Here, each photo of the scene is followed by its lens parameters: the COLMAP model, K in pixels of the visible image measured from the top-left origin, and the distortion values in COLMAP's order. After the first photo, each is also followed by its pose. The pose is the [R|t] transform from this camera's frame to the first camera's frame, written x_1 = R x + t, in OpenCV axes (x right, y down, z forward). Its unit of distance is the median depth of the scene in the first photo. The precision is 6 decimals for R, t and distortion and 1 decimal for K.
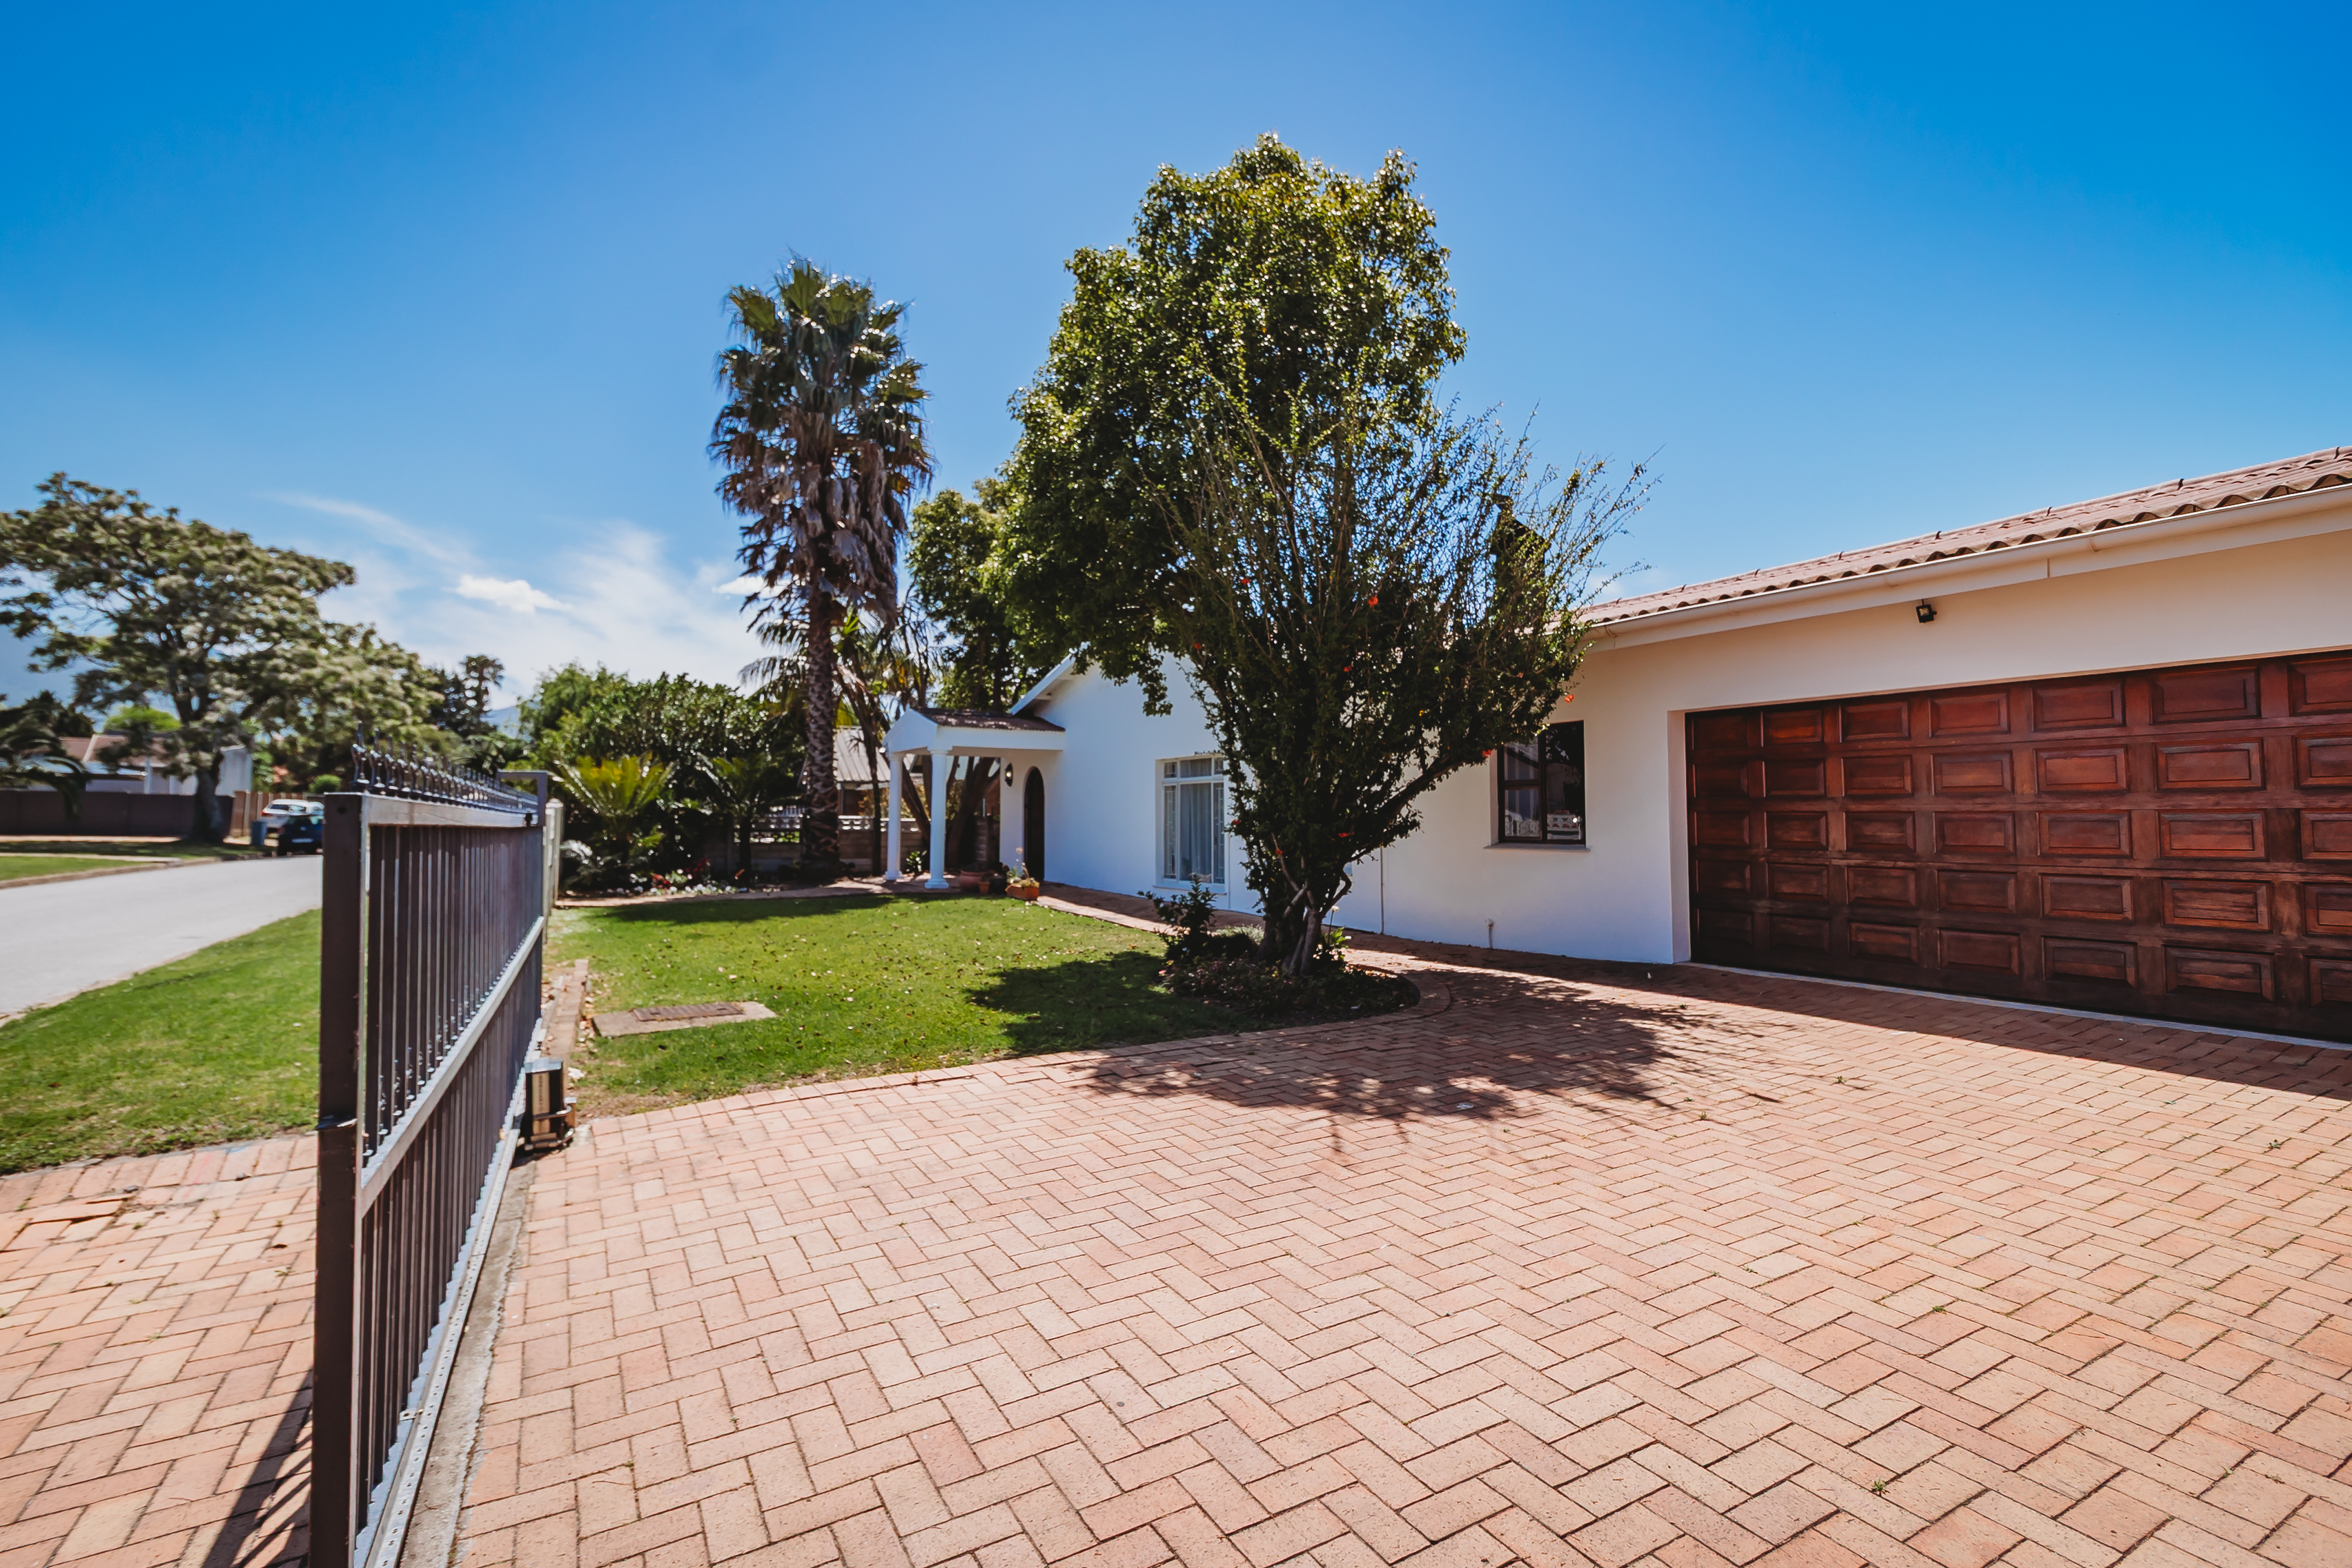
lens RADIAL K [[1076.2, 0, 1176.5], [0, 1076.2, 779.3], [0, 0, 1]] dist [-0.002401, 0.001565]
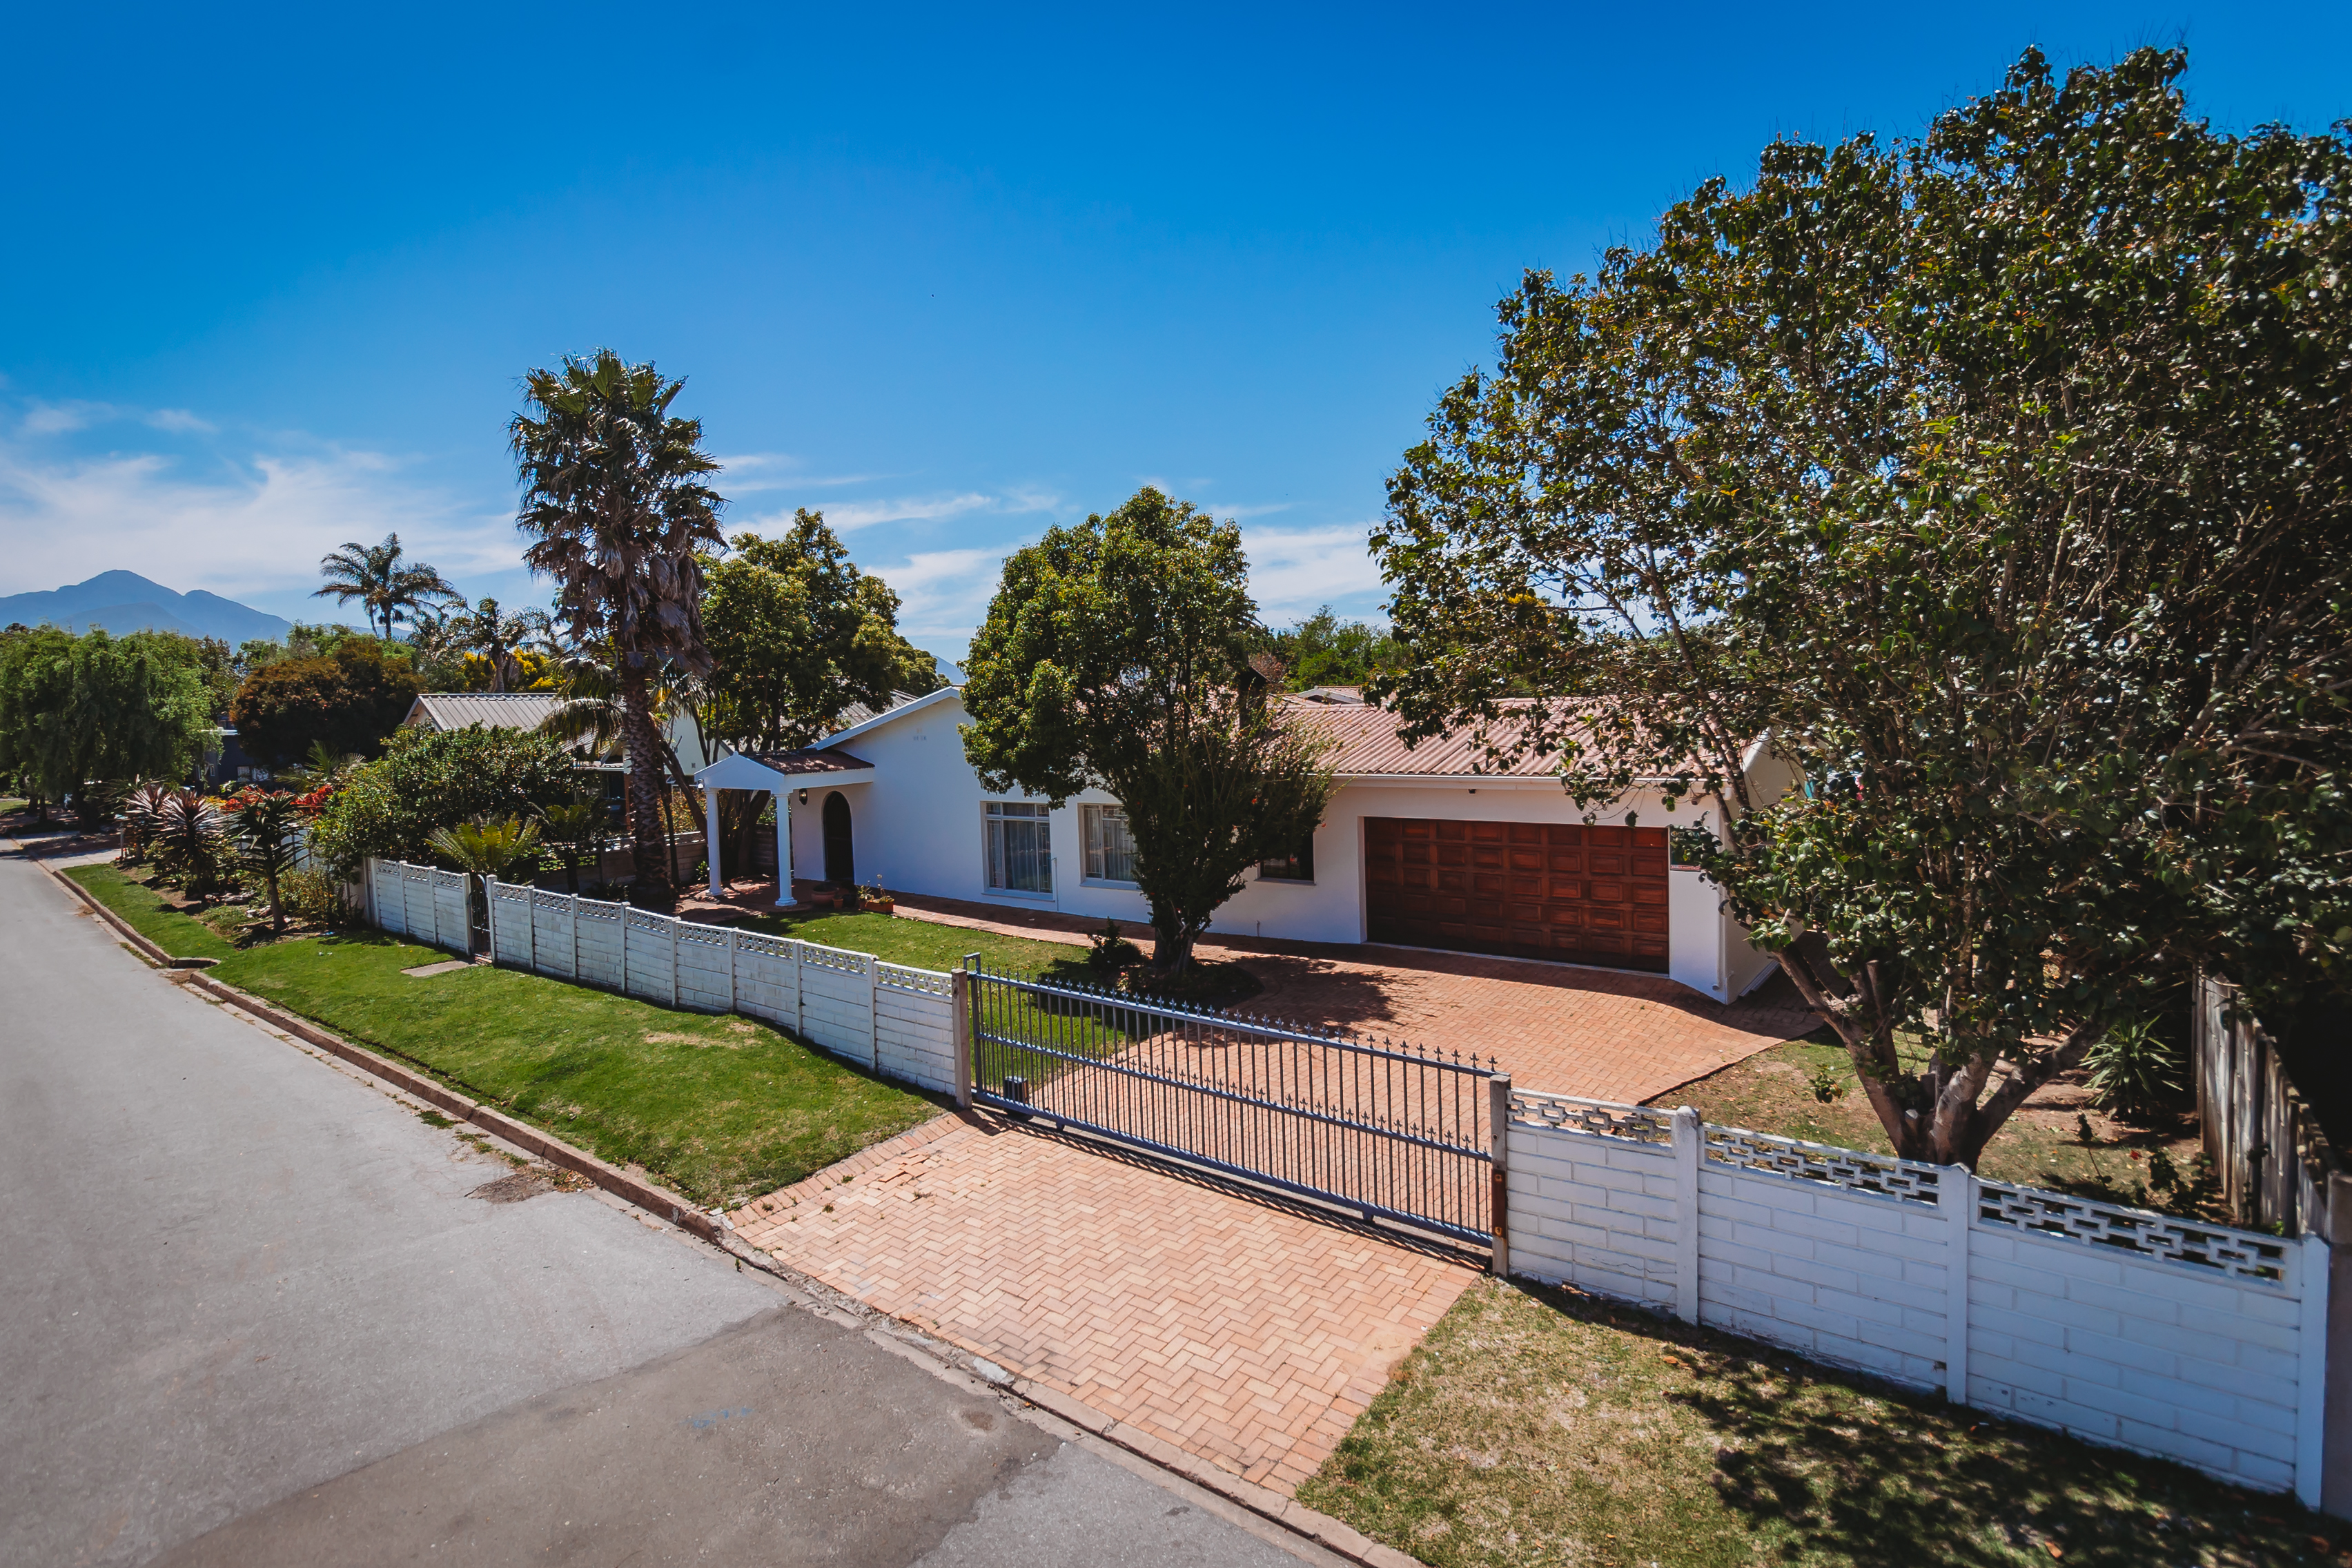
lens RADIAL K [[1118.7, 0, 1182.9], [0, 1118.7, 784.1], [0, 0, 1]] dist [-0.009416, 0.000219]
pose [[0.914571, -0.055482, 0.400601, -0.314246], [0.015015, 0.994520, 0.103460, -0.164360], [-0.404146, -0.088606, 0.910393, -0.350538]]
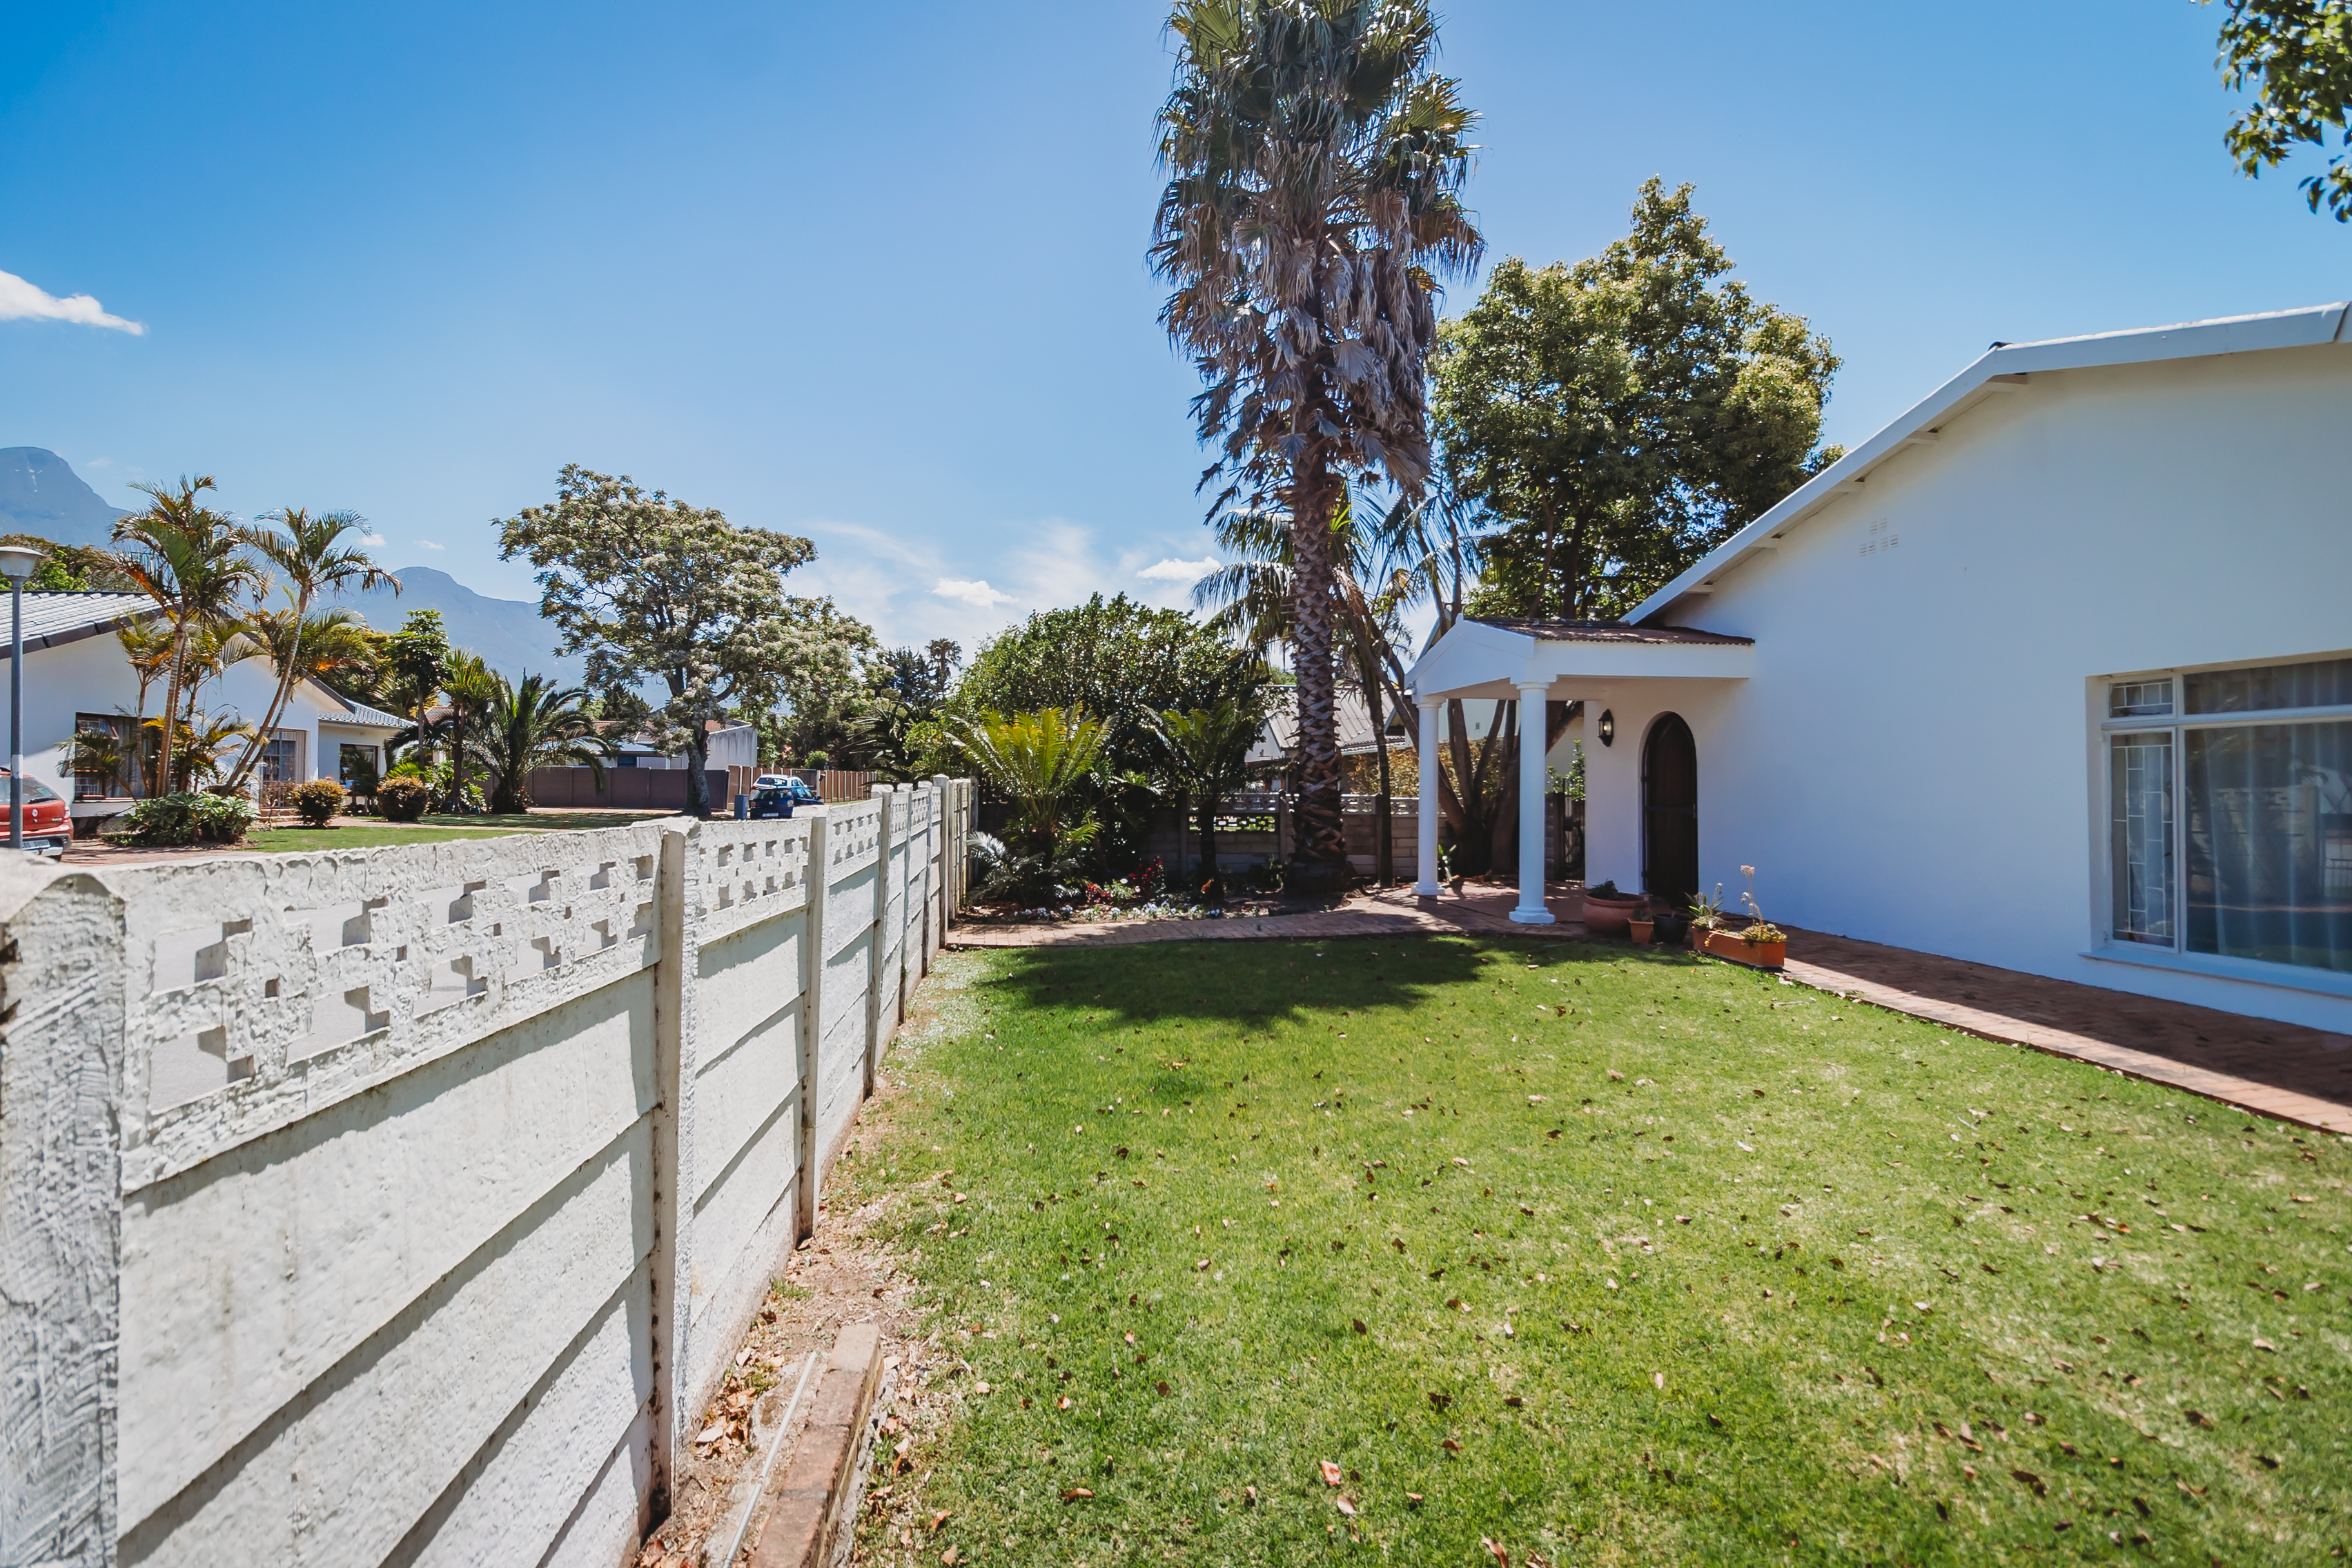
lens RADIAL K [[1076.2, 0, 1166.5], [0, 1076.2, 789.2], [0, 0, 1]] dist [-0.002401, 0.001565]
pose [[0.928722, -0.002158, -0.370770, -0.190608], [0.016628, 0.999219, 0.035835, 0.006058], [0.370403, -0.039445, 0.928033, 0.395393]]
